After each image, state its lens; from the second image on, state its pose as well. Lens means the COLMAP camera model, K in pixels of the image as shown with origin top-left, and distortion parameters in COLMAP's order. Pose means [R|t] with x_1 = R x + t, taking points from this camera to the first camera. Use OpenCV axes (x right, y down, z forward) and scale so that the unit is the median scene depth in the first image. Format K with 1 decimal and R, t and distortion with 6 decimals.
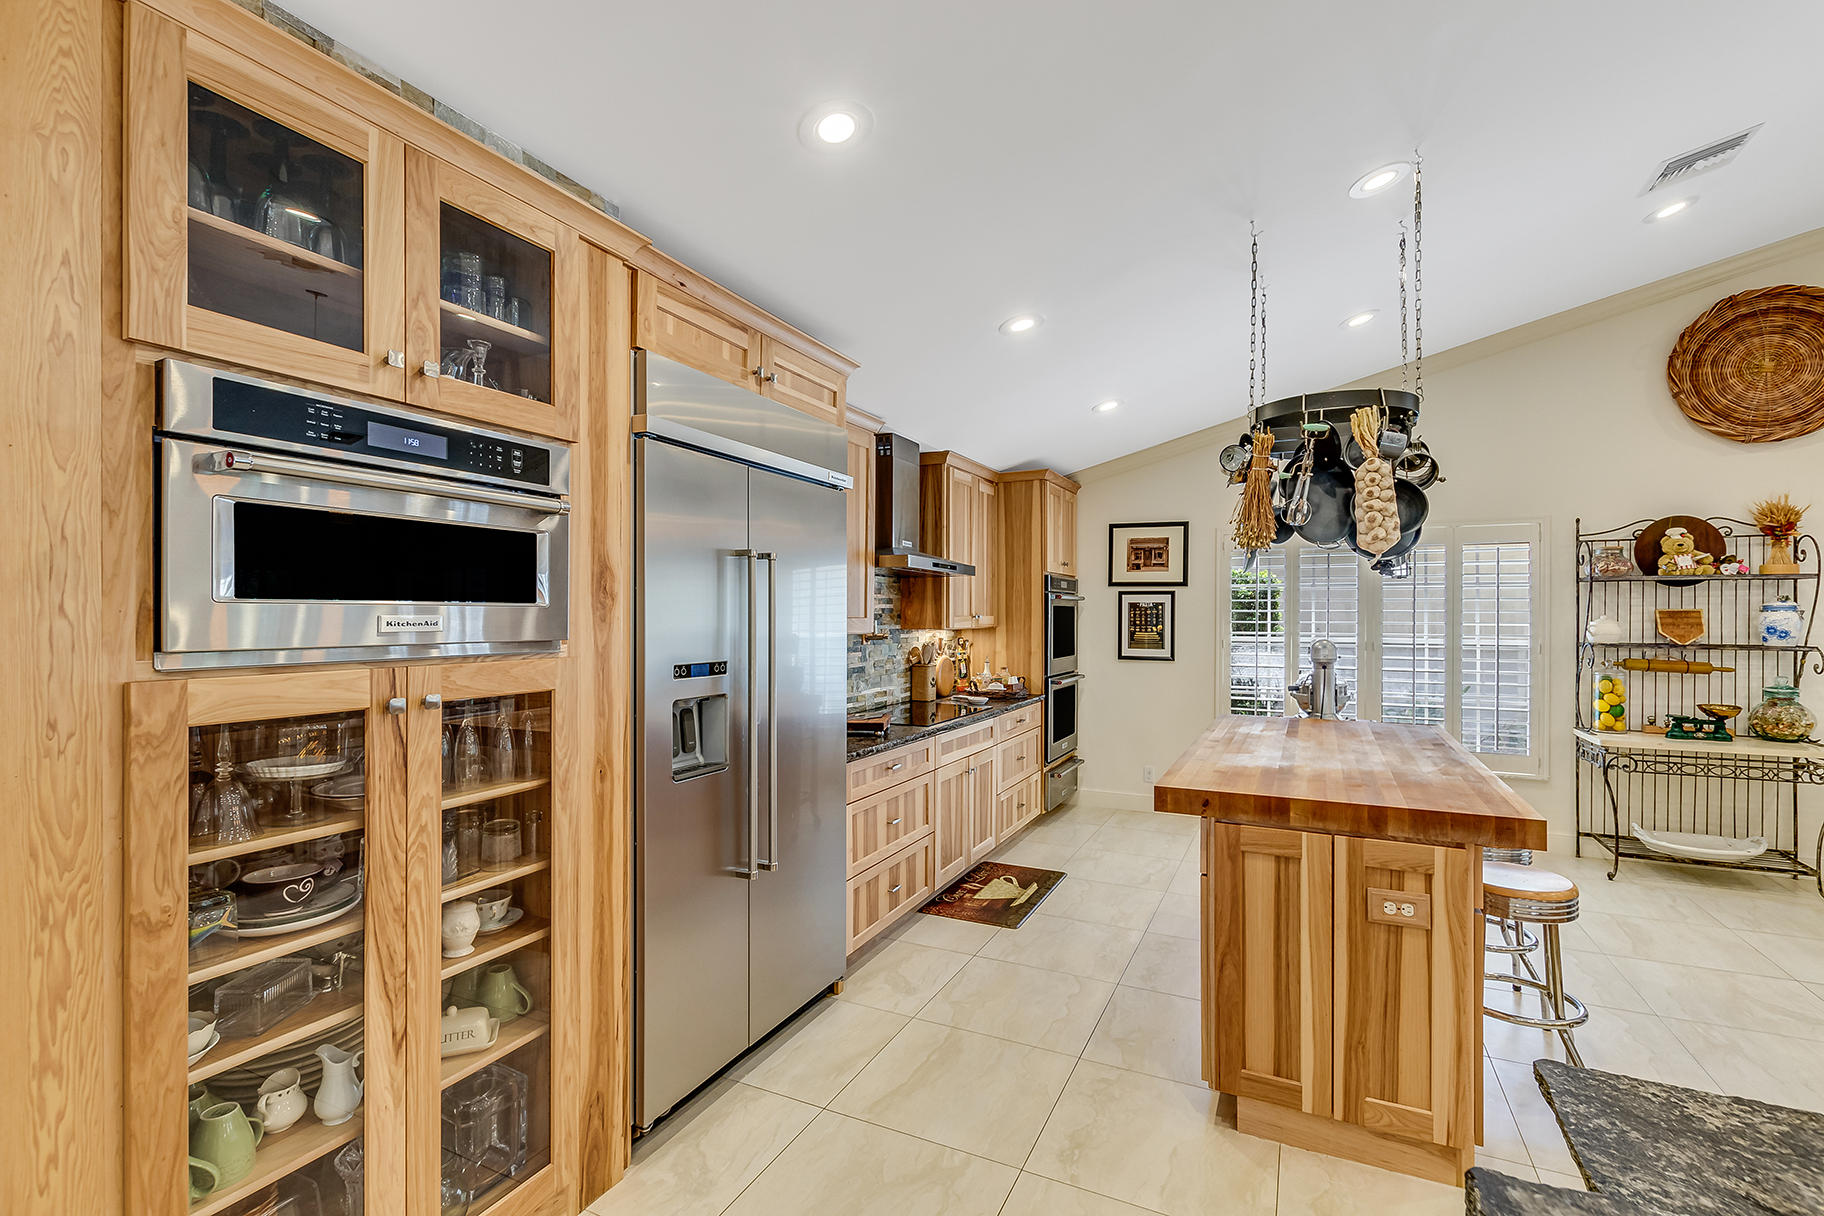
lens RADIAL K [[824.2, 0, 908.4], [0, 824.2, 614.6], [0, 0, 1]] dist [0.004872, -0.002741]
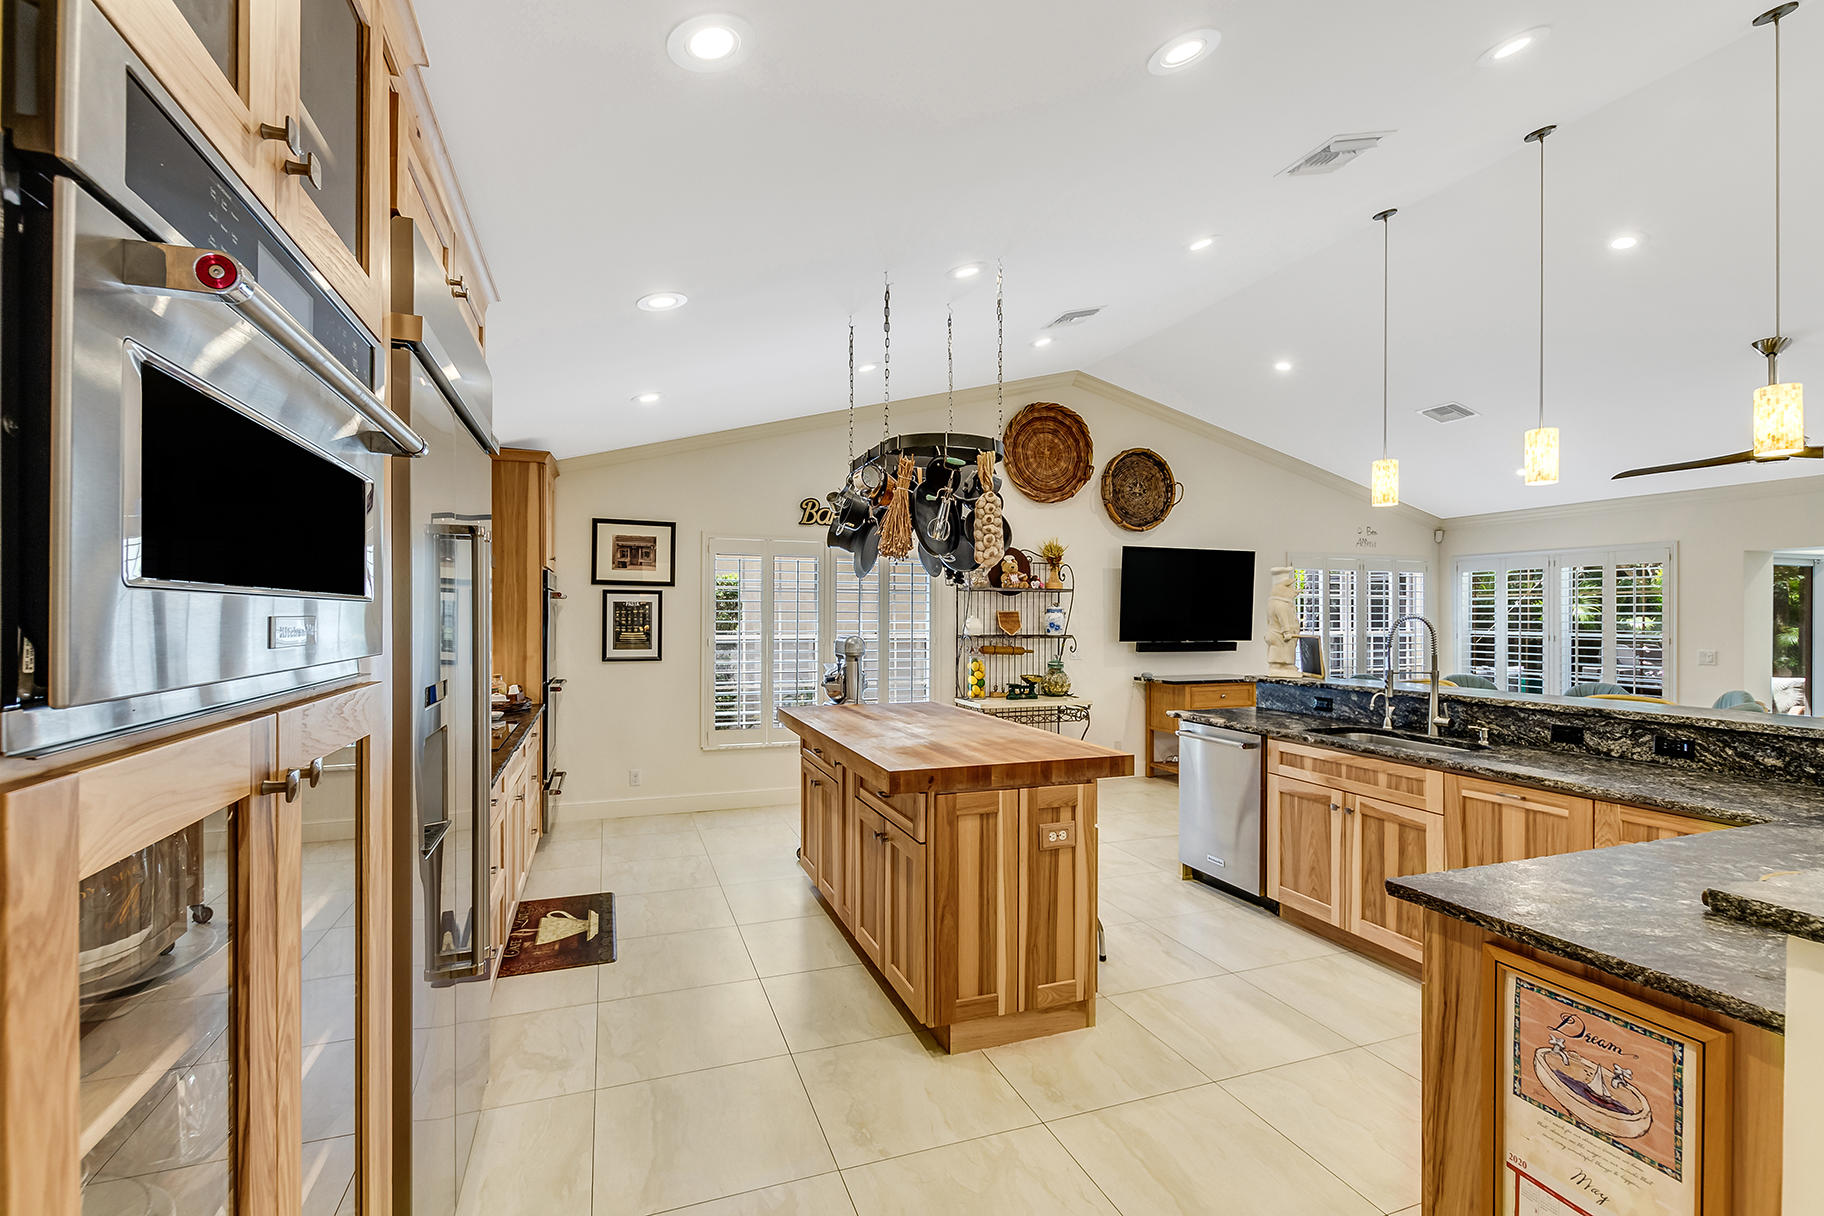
lens RADIAL K [[824.2, 0, 906.6], [0, 824.2, 614.5], [0, 0, 1]] dist [0.004872, -0.002741]
pose [[0.695151, 0.001160, 0.718863, -0.384720], [-0.001593, 0.999999, -0.000073, -0.000268], [-0.718862, -0.001094, 0.695151, 0.181102]]
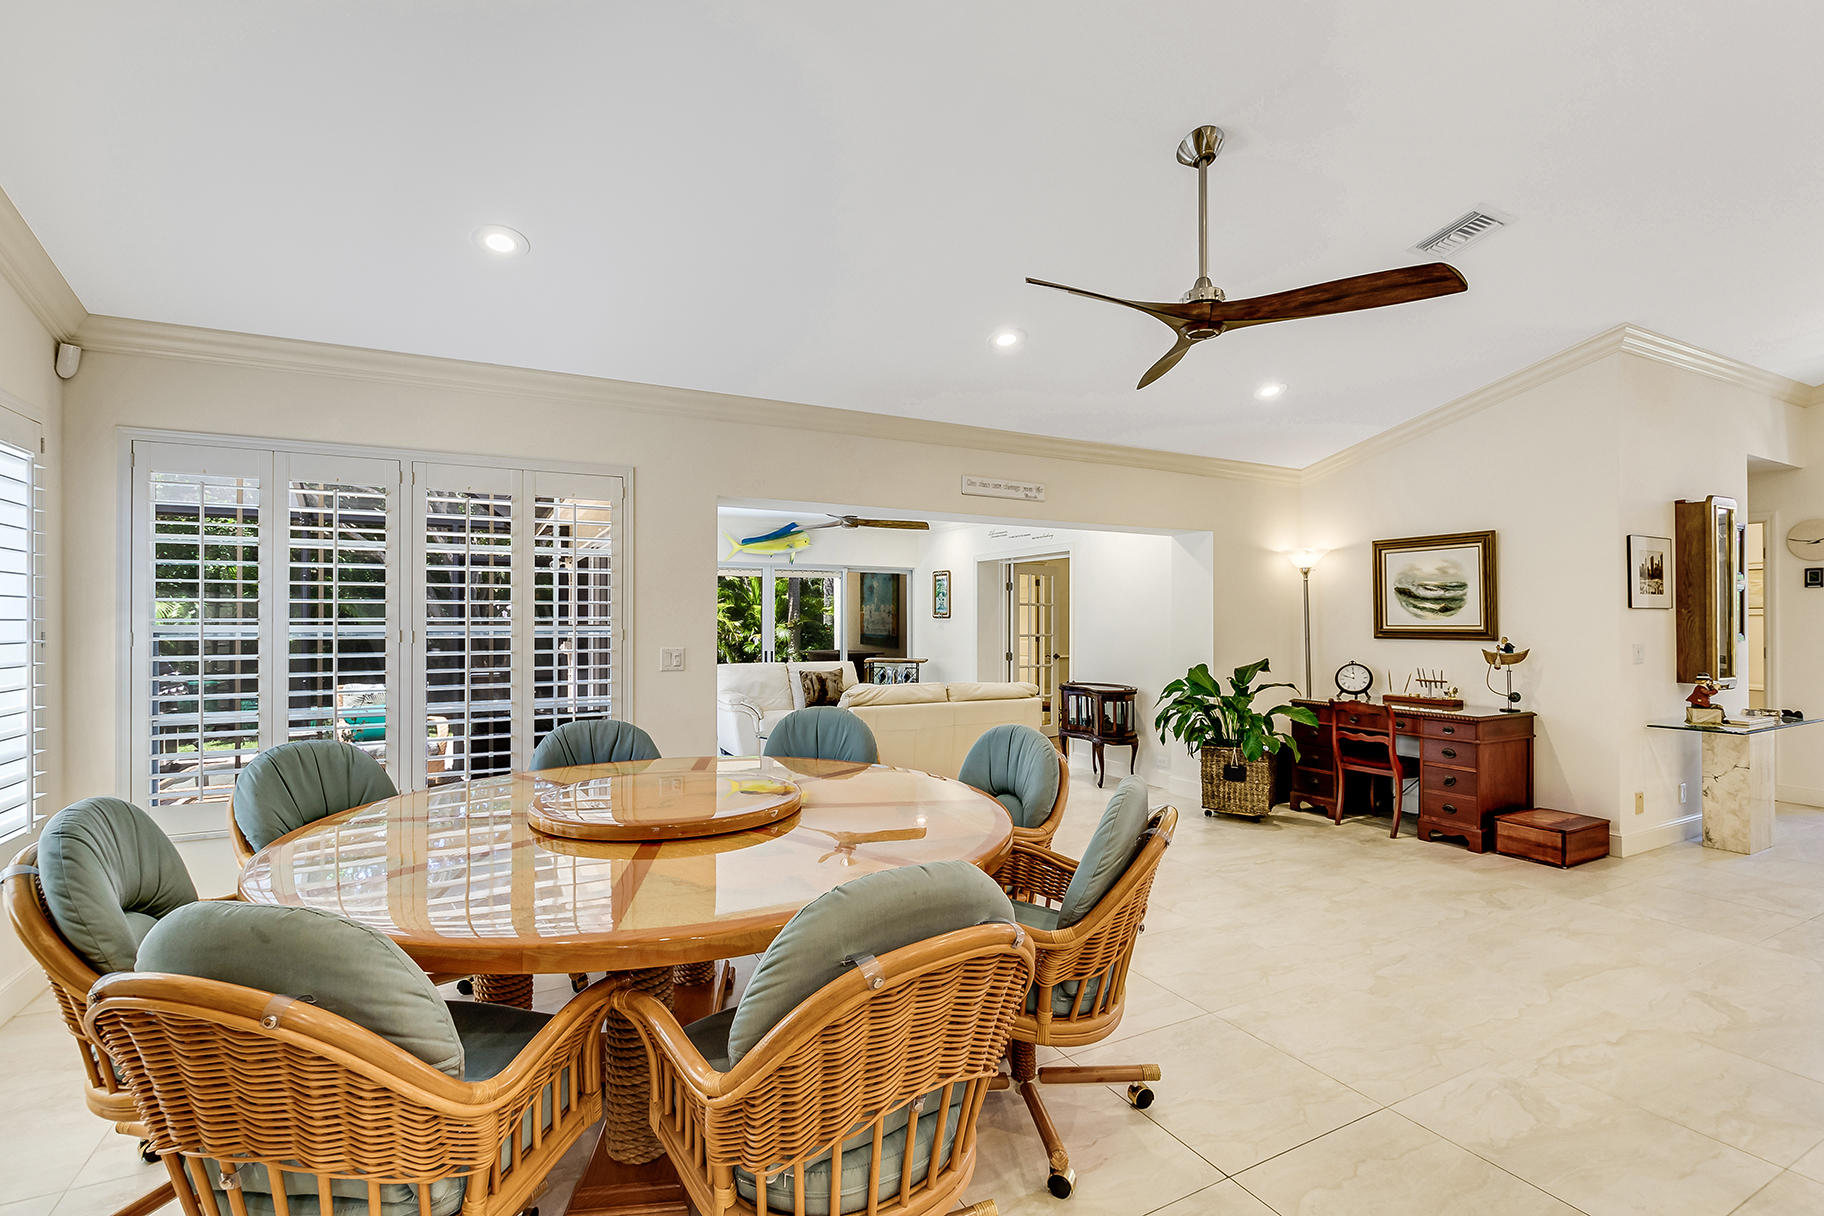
lens RADIAL K [[824.2, 0, 906.5], [0, 824.2, 618.0], [0, 0, 1]] dist [0.004872, -0.002741]
pose [[-0.806244, 0.000095, 0.591583, 1.560476], [-0.000578, 0.999999, -0.000947, 0.042801], [-0.591583, -0.001105, -0.806244, 1.065720]]
